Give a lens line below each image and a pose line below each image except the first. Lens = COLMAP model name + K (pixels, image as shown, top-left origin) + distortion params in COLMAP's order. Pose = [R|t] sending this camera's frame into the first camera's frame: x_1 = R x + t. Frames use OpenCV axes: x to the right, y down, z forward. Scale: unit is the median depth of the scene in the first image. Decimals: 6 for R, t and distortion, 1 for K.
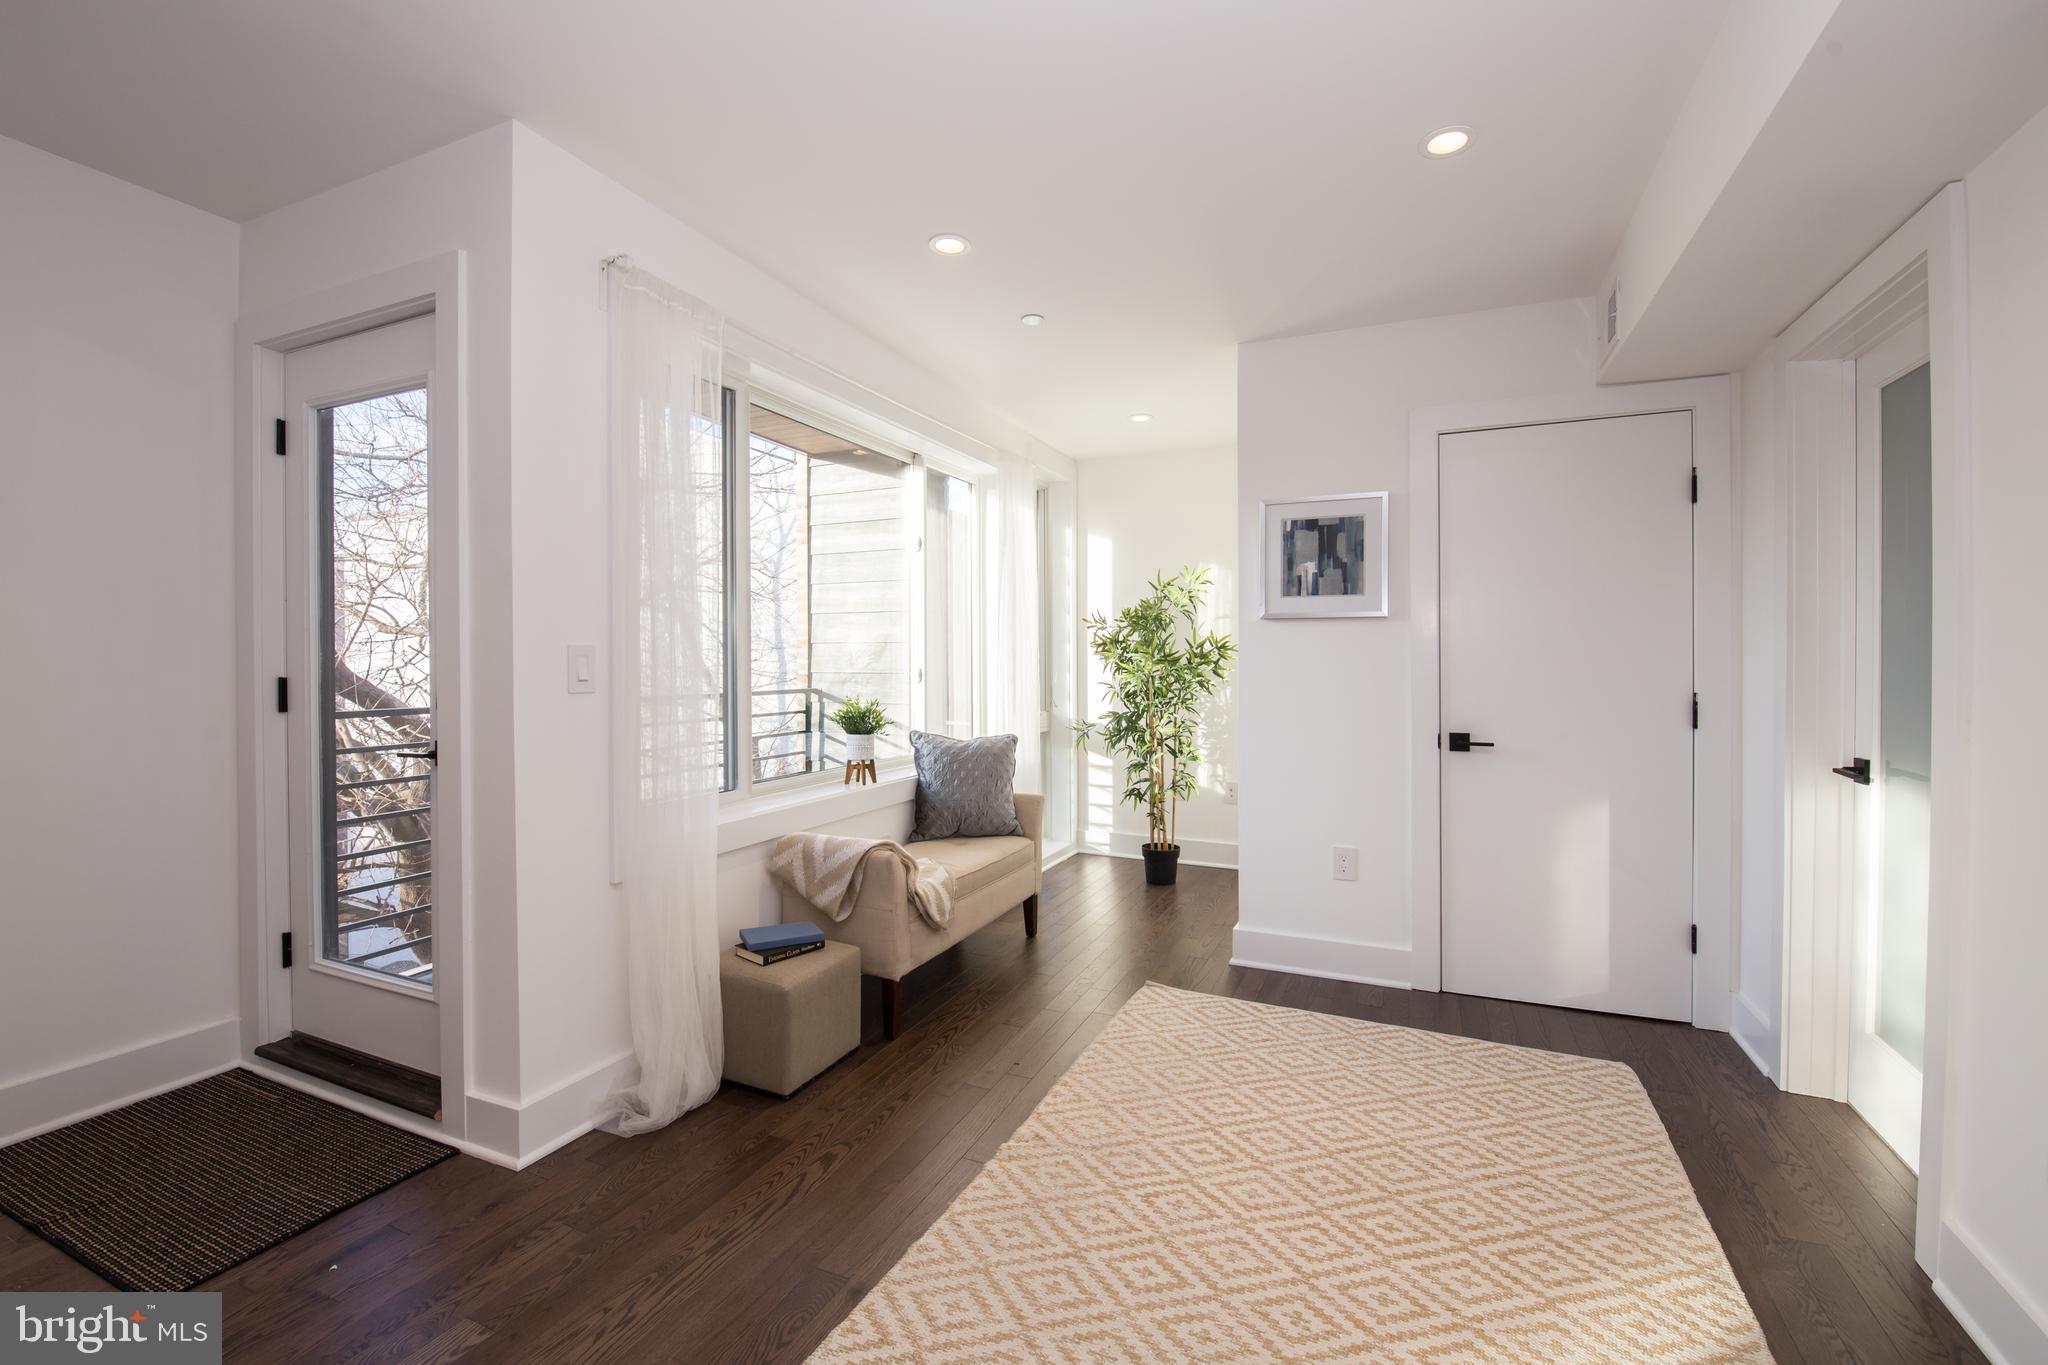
lens RADIAL K [[898.1, 0, 1009.7], [0, 898.1, 670.3], [0, 0, 1]] dist [-0.008073, -0.006697]
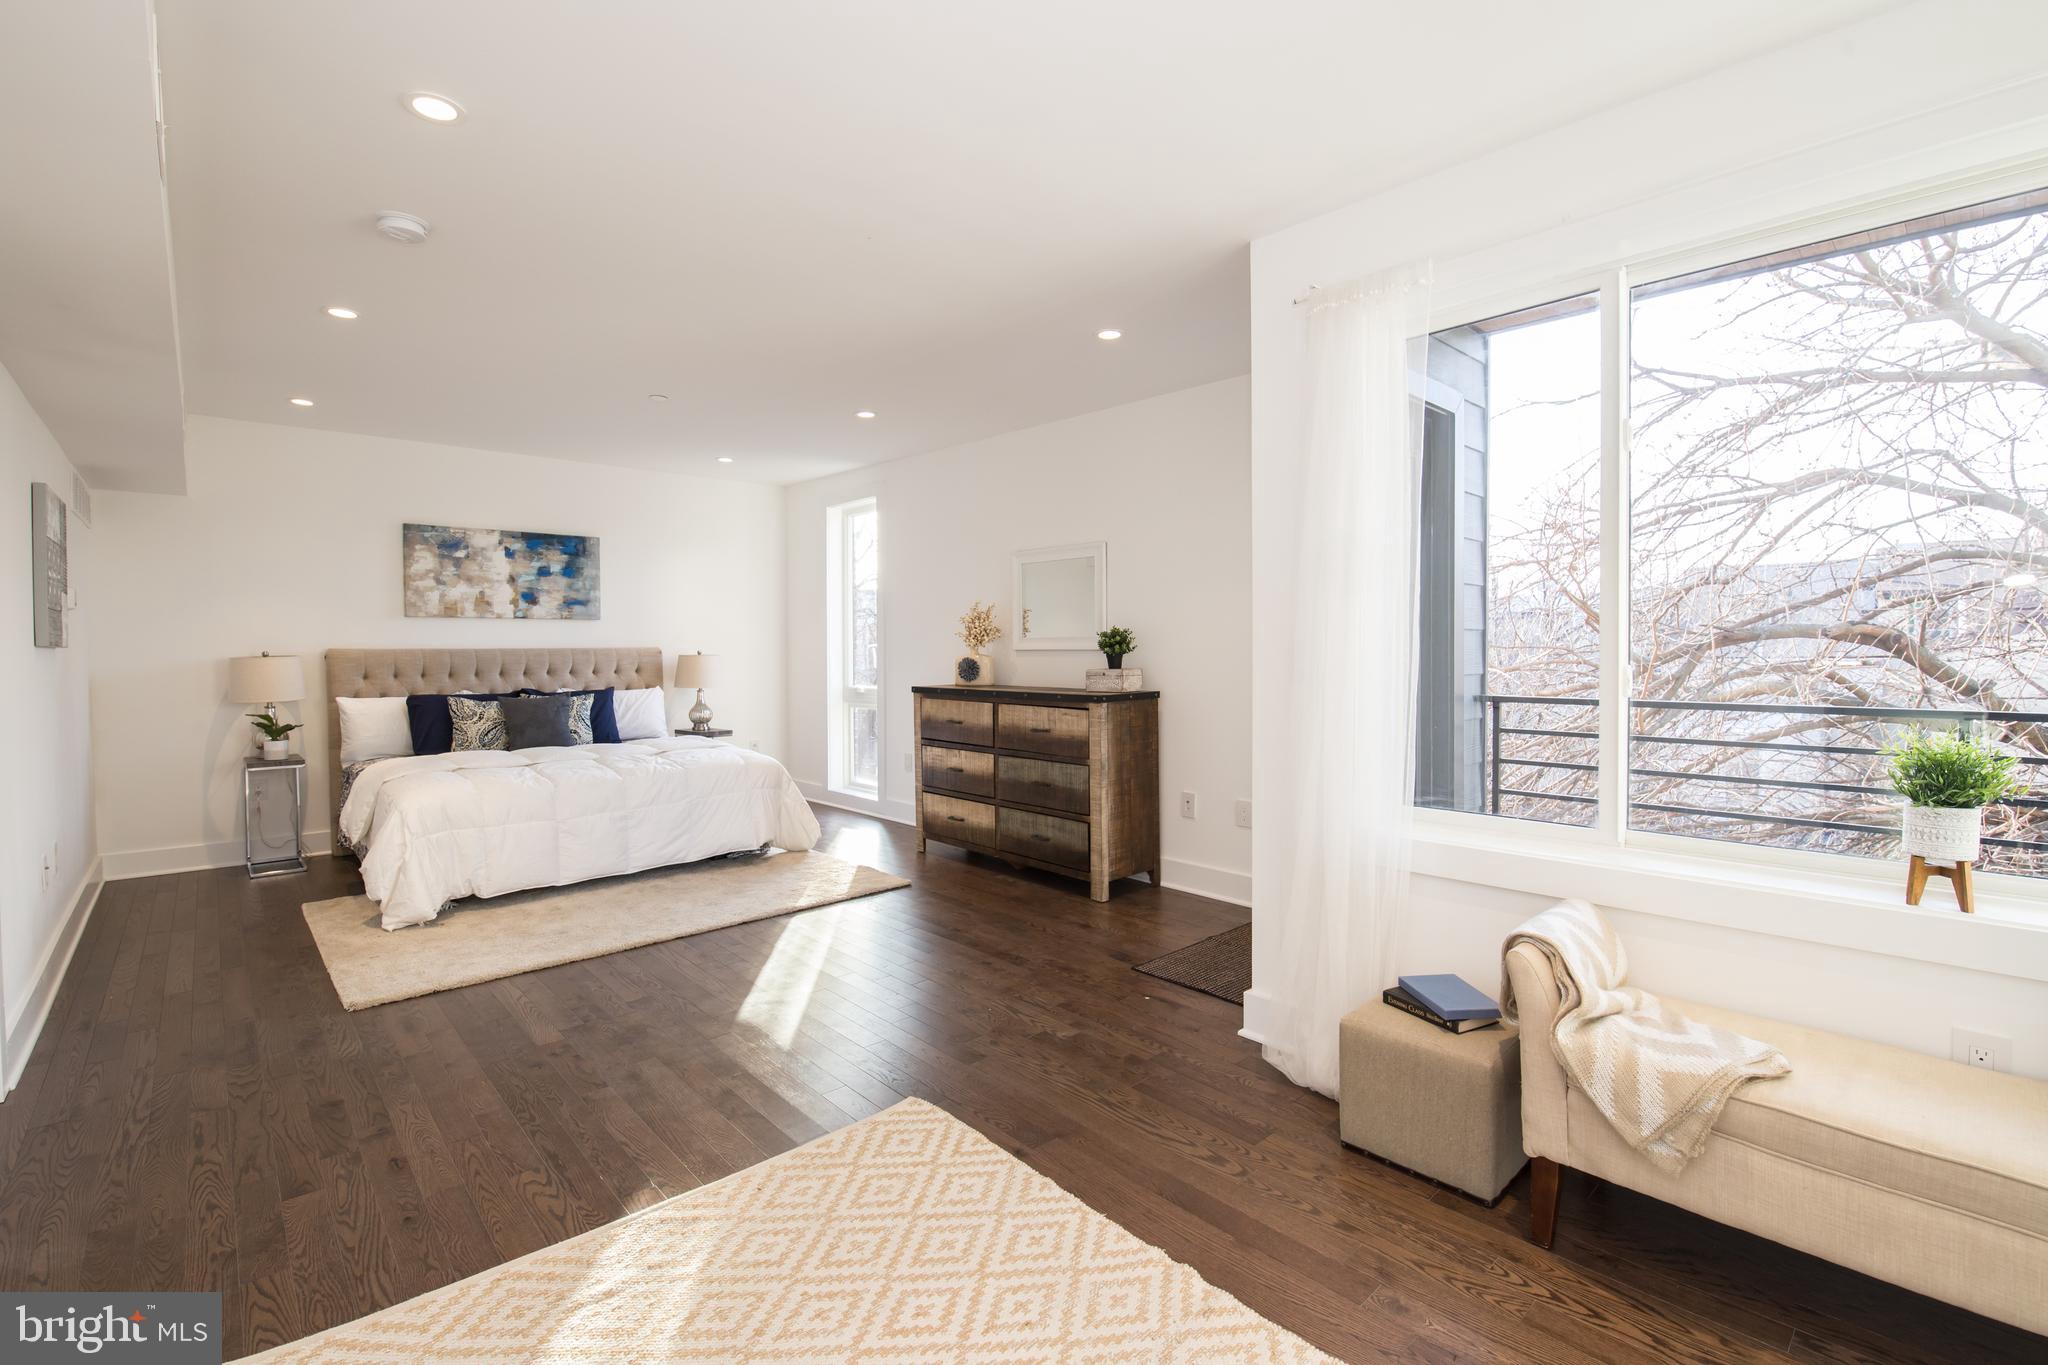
lens RADIAL K [[898.1, 0, 1018.0], [0, 898.1, 674.4], [0, 0, 1]] dist [-0.008073, -0.006697]
pose [[-0.396945, 0.035965, -0.917137, 0.927454], [-0.002121, 0.999193, 0.040101, -0.037571], [0.917840, 0.017863, -0.396549, 1.412773]]
